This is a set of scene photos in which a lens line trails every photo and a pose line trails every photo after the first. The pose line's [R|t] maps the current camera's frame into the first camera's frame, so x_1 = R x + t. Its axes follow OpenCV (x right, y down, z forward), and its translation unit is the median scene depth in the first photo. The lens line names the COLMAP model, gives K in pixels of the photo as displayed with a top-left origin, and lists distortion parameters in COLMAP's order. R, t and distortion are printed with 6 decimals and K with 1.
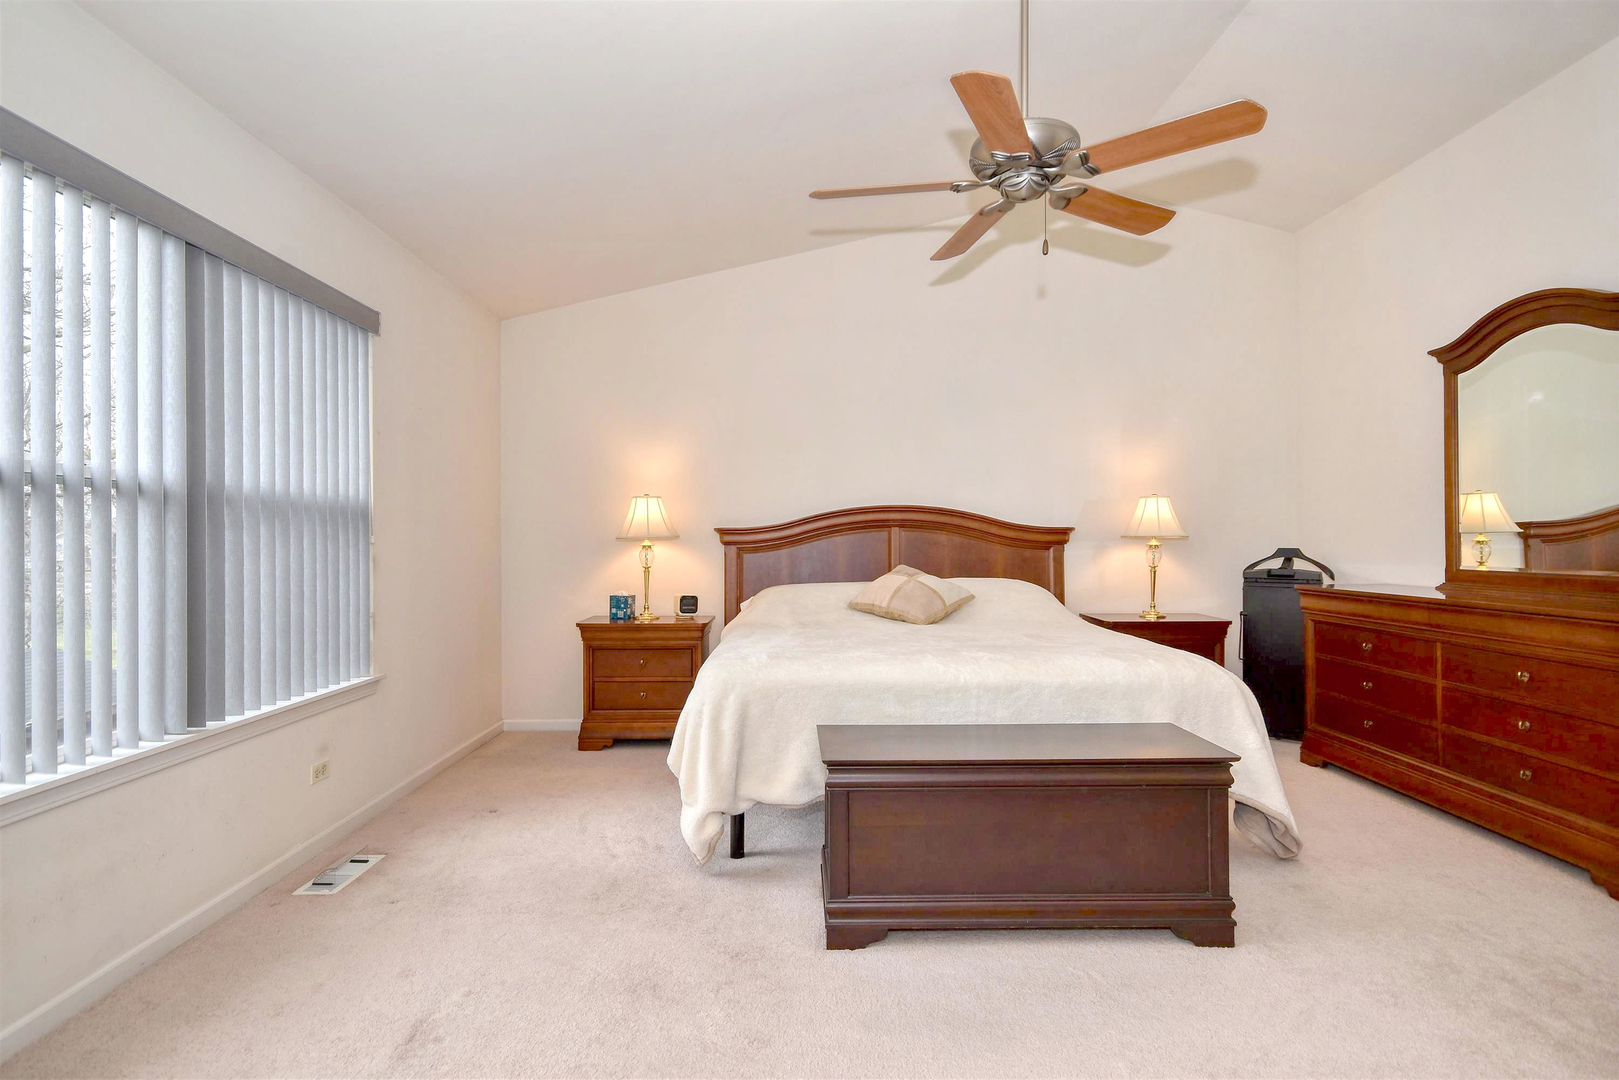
lens RADIAL K [[811.1, 0, 815.7], [0, 811.1, 528.2], [0, 0, 1]] dist [0.006359, -0.000064]
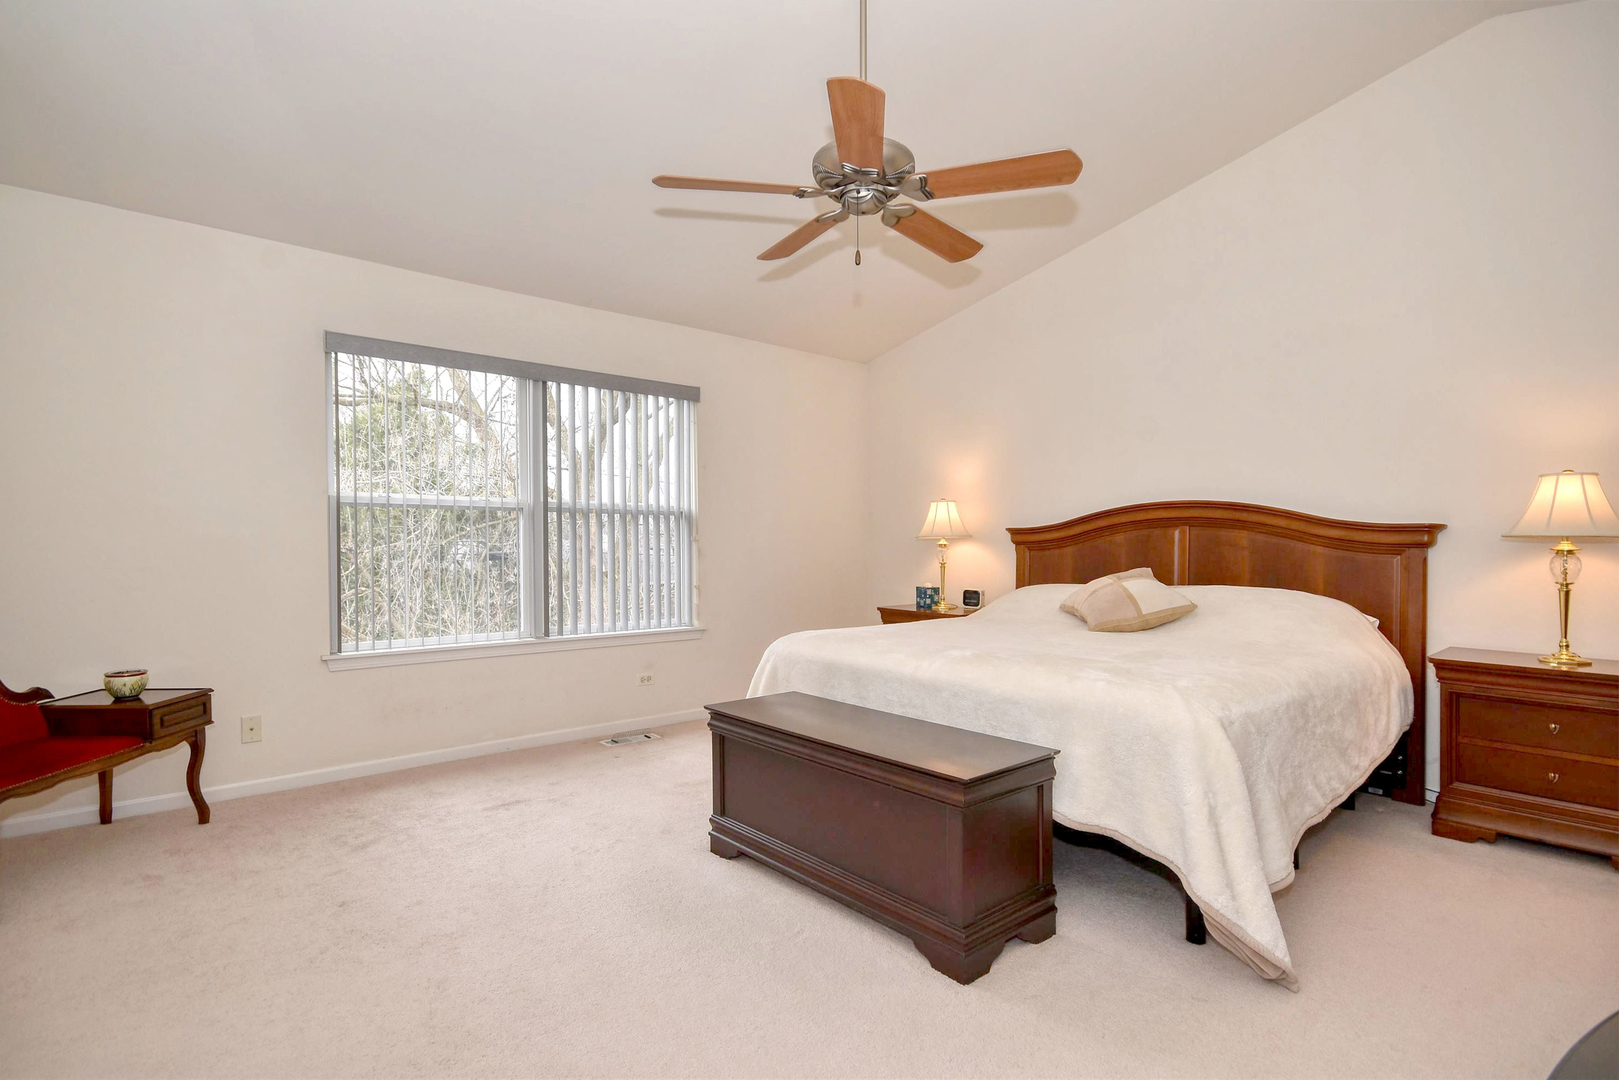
lens RADIAL K [[811.1, 0, 825.4], [0, 811.1, 542.5], [0, 0, 1]] dist [0.006359, -0.000064]
pose [[0.647124, 0.008106, -0.762342, 0.532505], [0.001057, 0.999933, 0.011530, 0.006714], [0.762384, -0.008267, 0.647072, 0.148322]]
